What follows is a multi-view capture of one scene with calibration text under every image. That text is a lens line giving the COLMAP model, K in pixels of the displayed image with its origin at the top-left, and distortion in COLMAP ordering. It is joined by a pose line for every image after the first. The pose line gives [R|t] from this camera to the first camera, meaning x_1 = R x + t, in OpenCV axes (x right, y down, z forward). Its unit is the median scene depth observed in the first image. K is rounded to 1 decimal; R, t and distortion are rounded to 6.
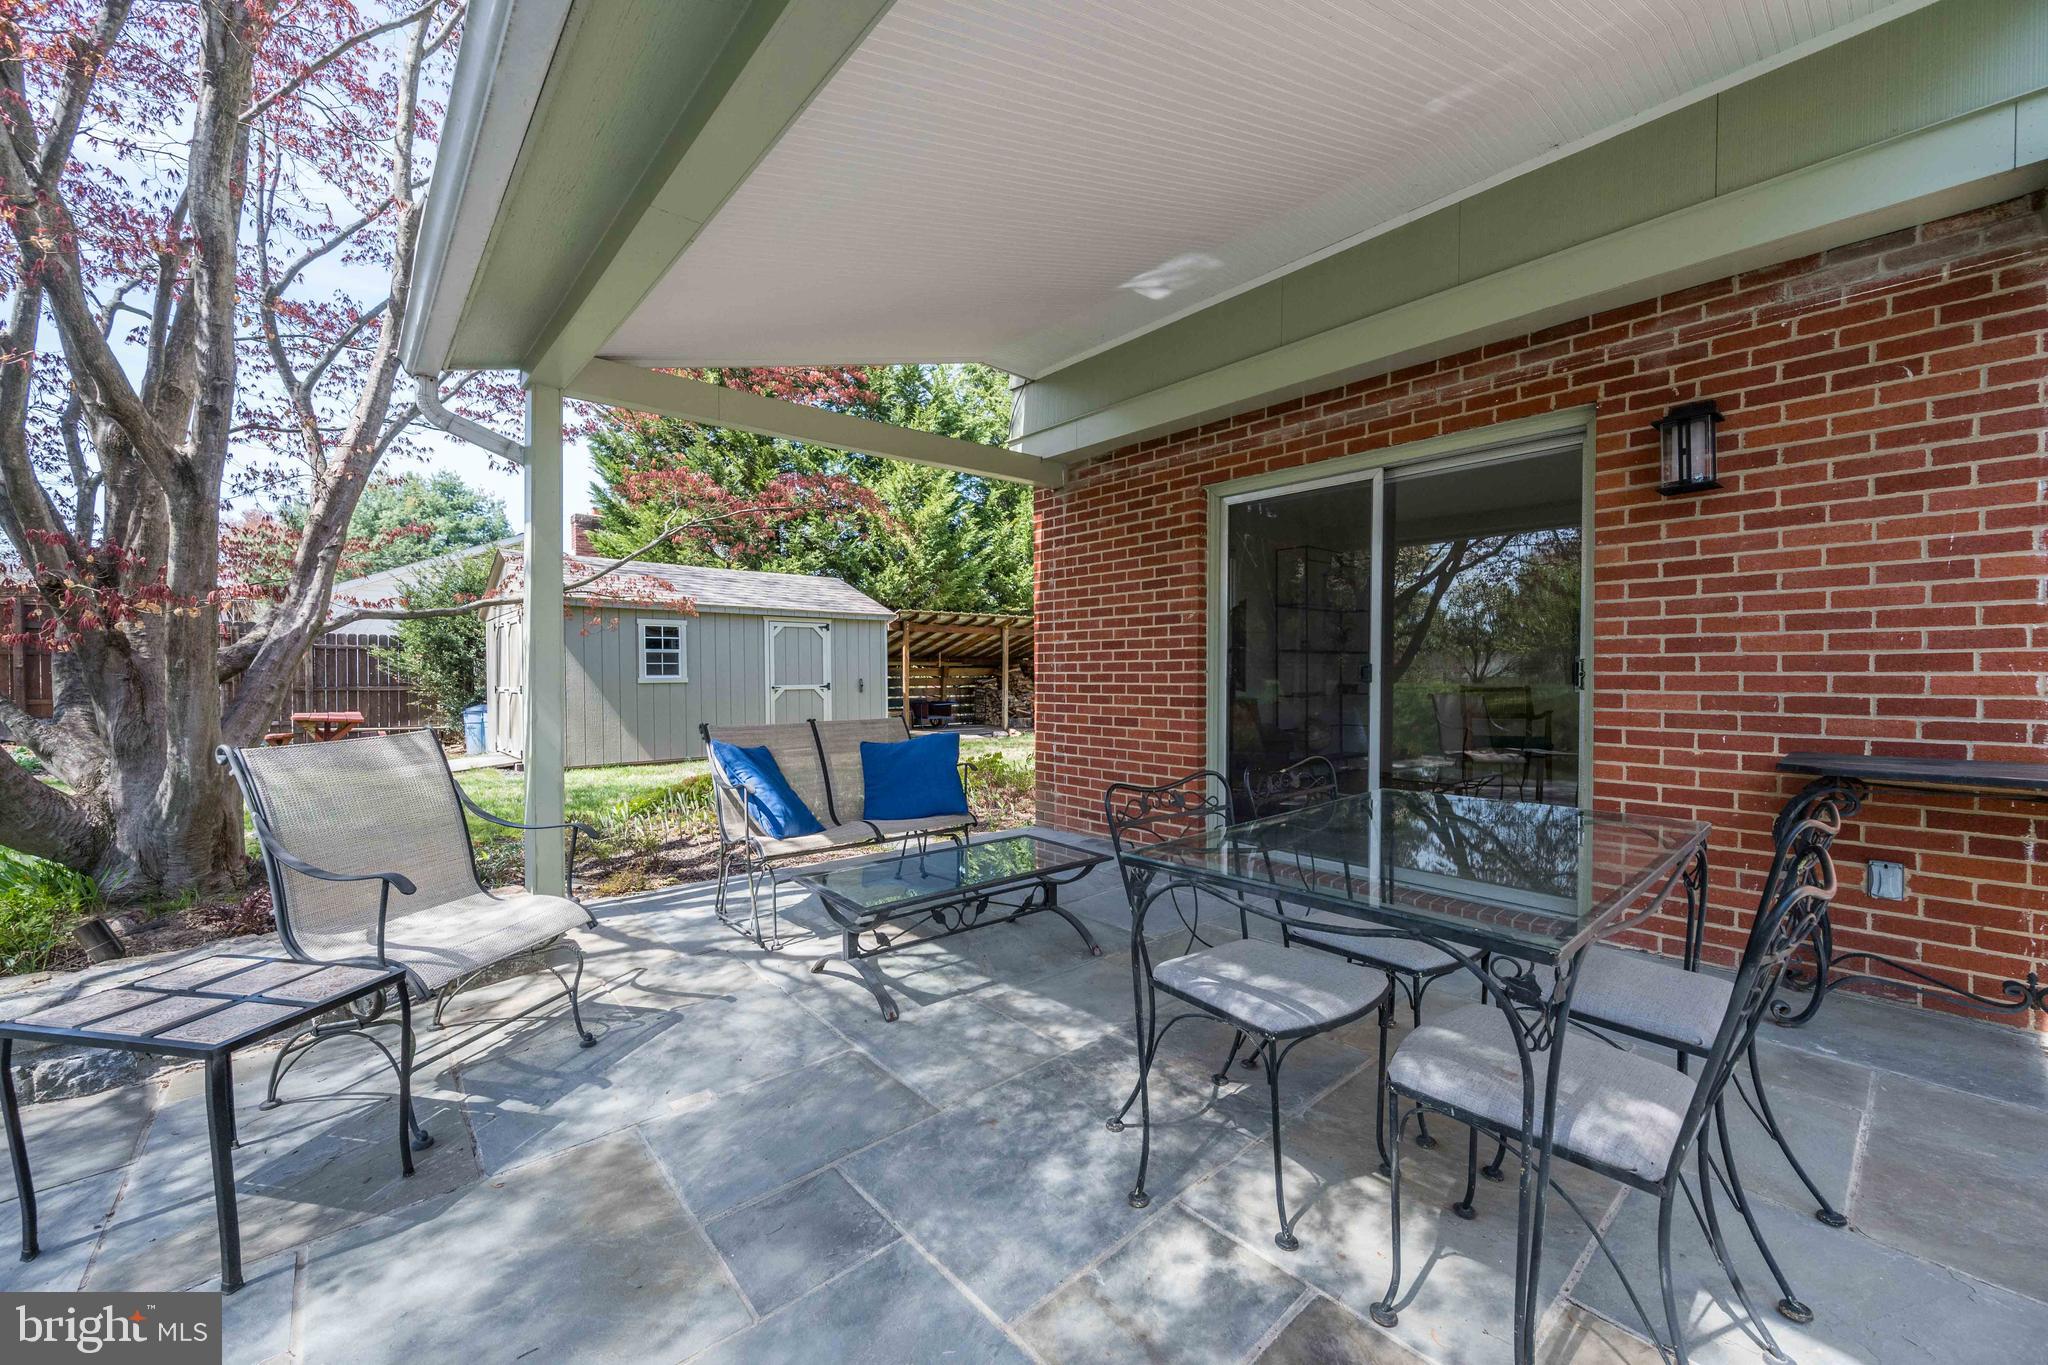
lens RADIAL K [[799.5, 0, 1038.0], [0, 799.5, 679.5], [0, 0, 1]] dist [0.000907, 0.000107]
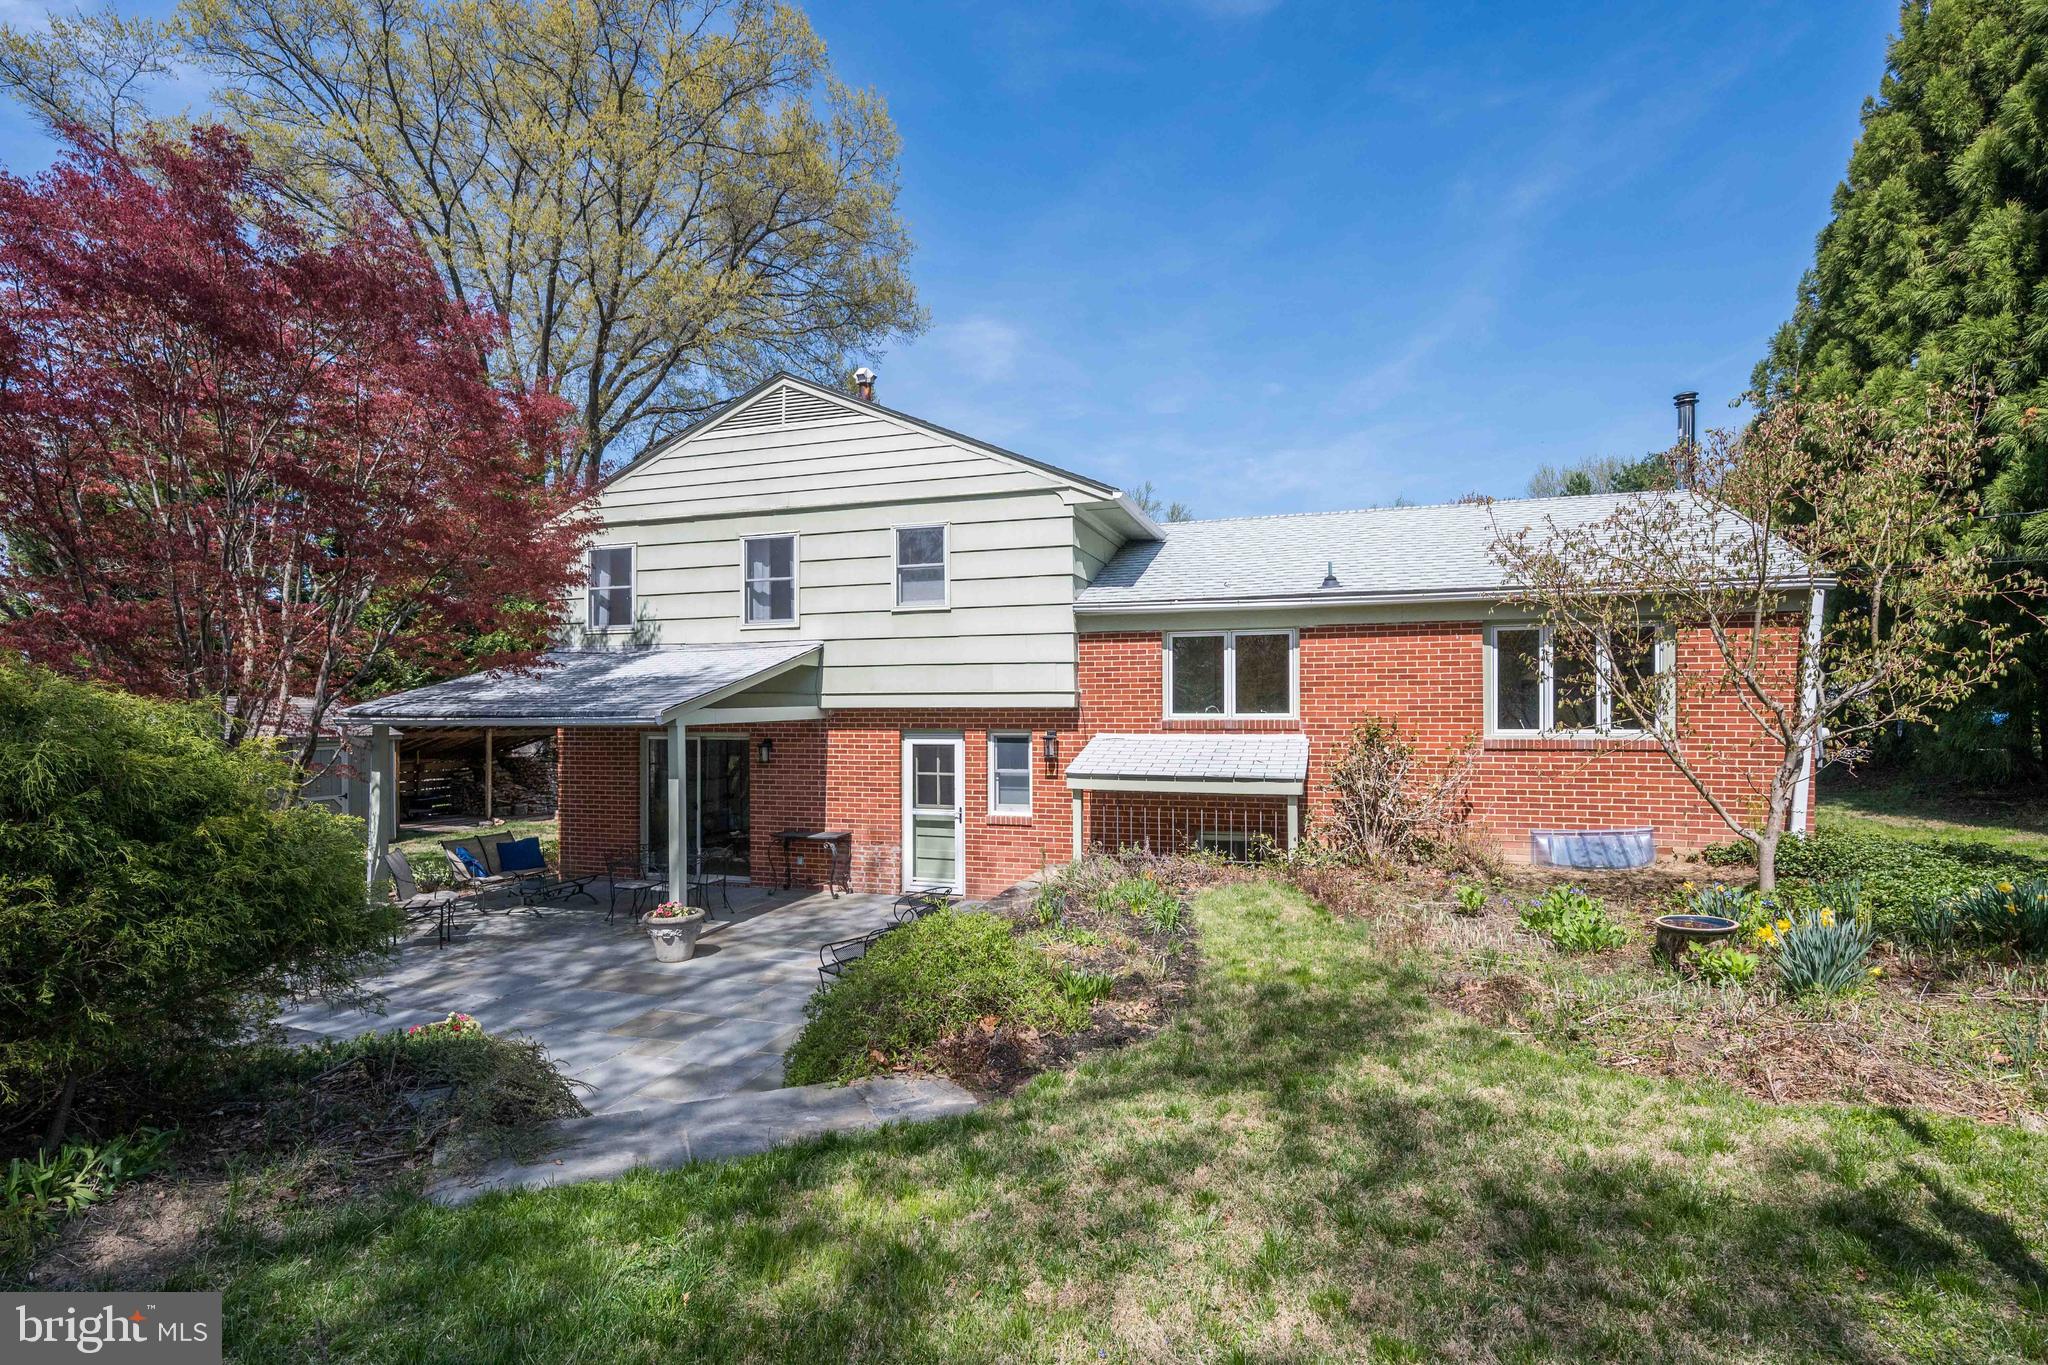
lens RADIAL K [[964.6, 0, 1026.0], [0, 964.6, 701.5], [0, 0, 1]] dist [0.003449, -0.000277]
pose [[0.864660, 0.007571, 0.502300, -0.416378], [0.006159, 0.999651, -0.025670, -0.384548], [-0.502320, 0.025290, 0.864312, -3.437570]]
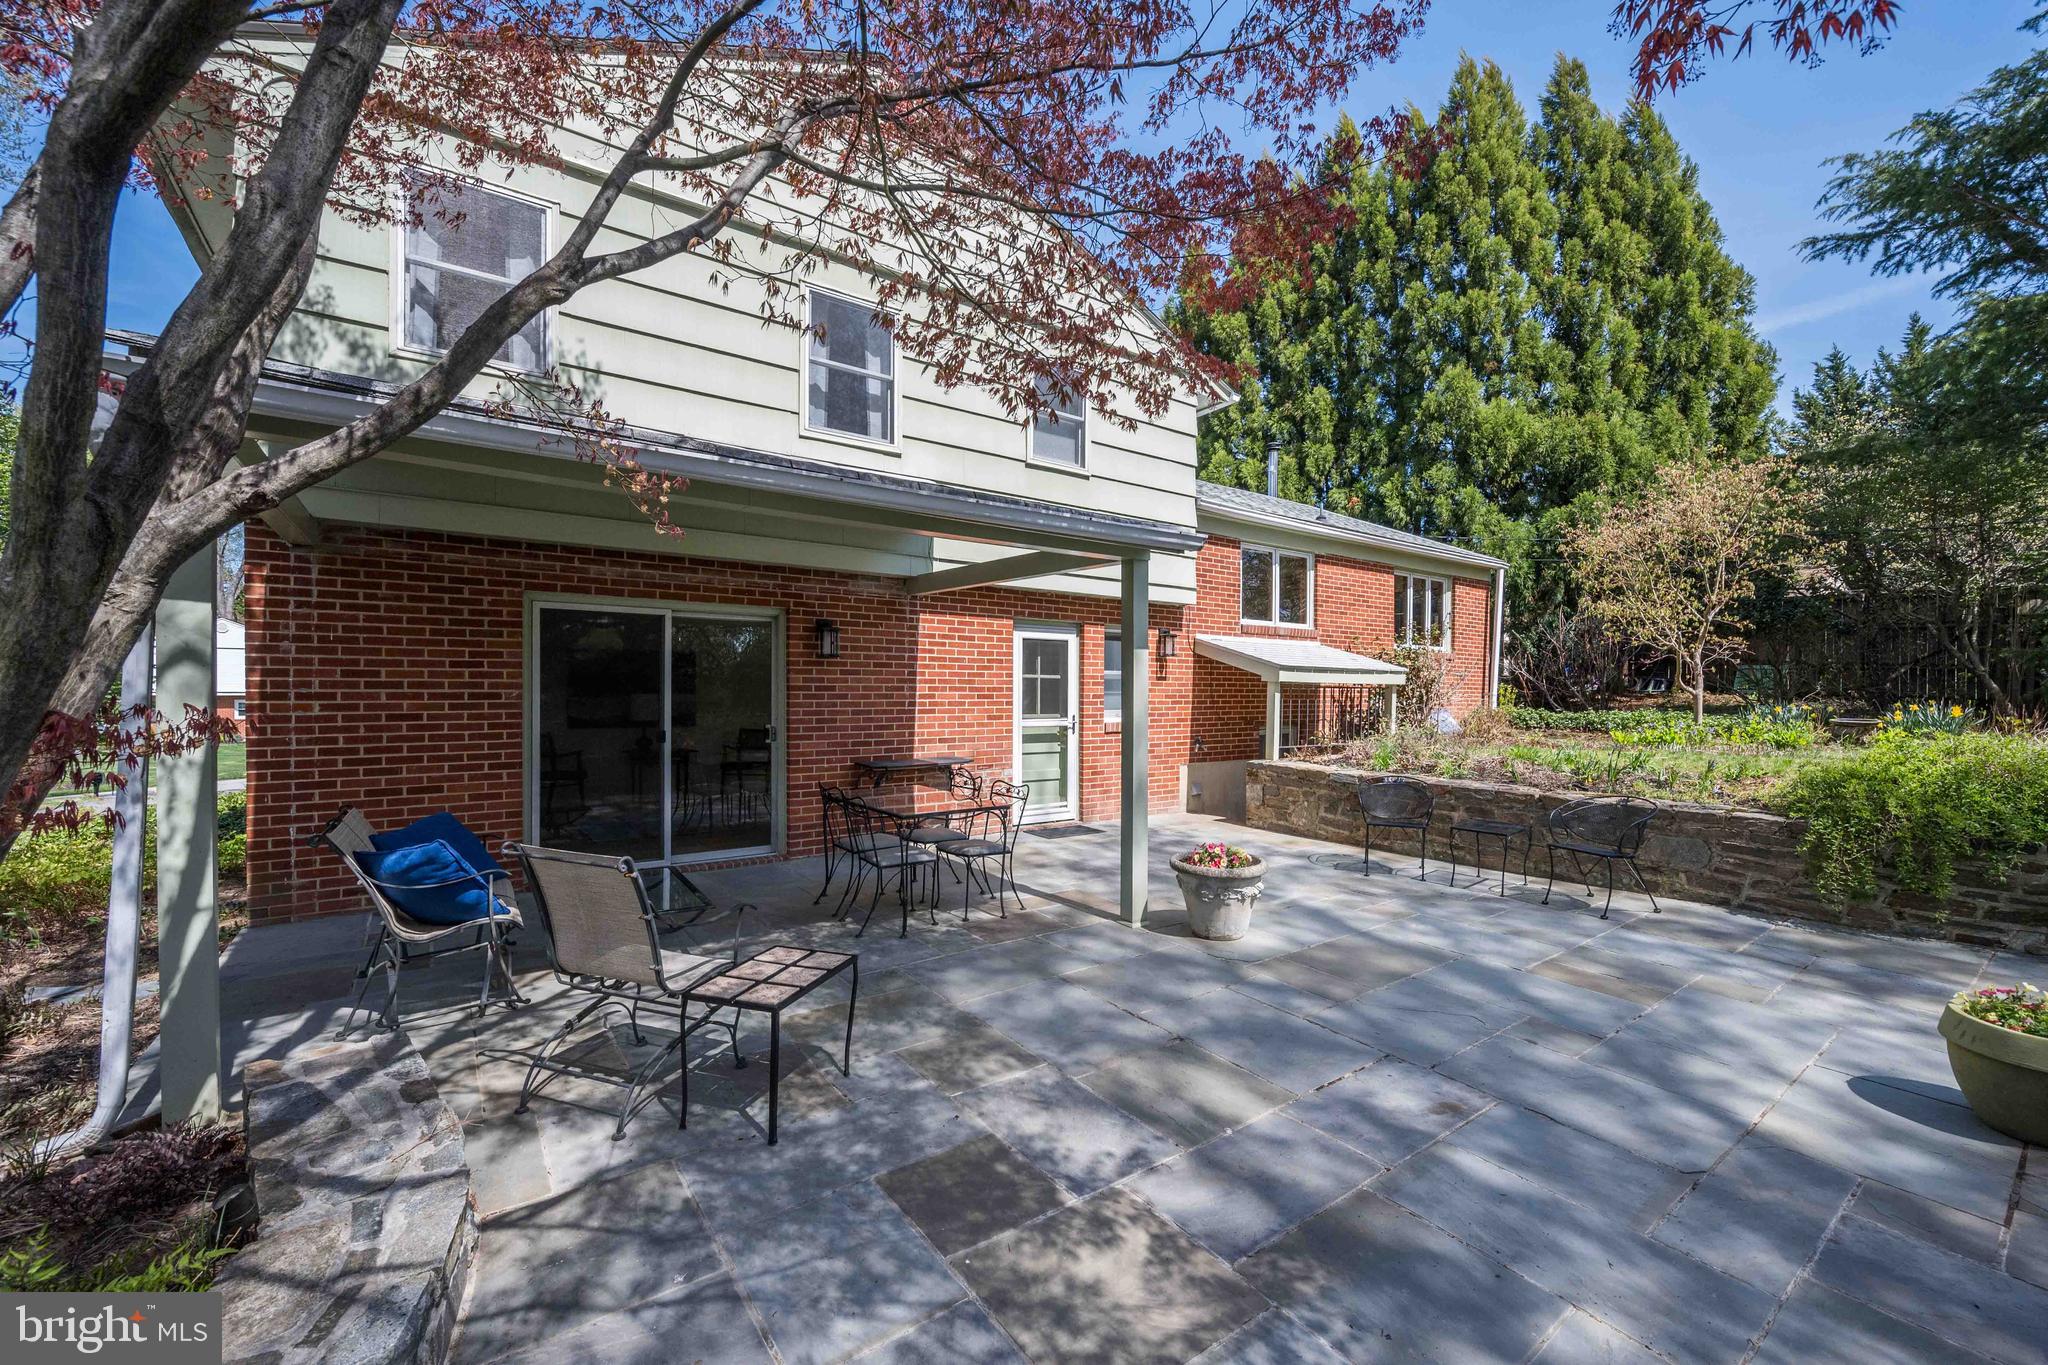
lens RADIAL K [[808.8, 0, 1037.5], [0, 808.8, 685.7], [0, 0, 1]] dist [-0.007441, -0.001503]
pose [[0.095353, 0.009105, 0.995402, -1.477645], [0.005673, 0.999937, -0.009690, -0.118297], [-0.995427, 0.006571, 0.095296, 0.135801]]
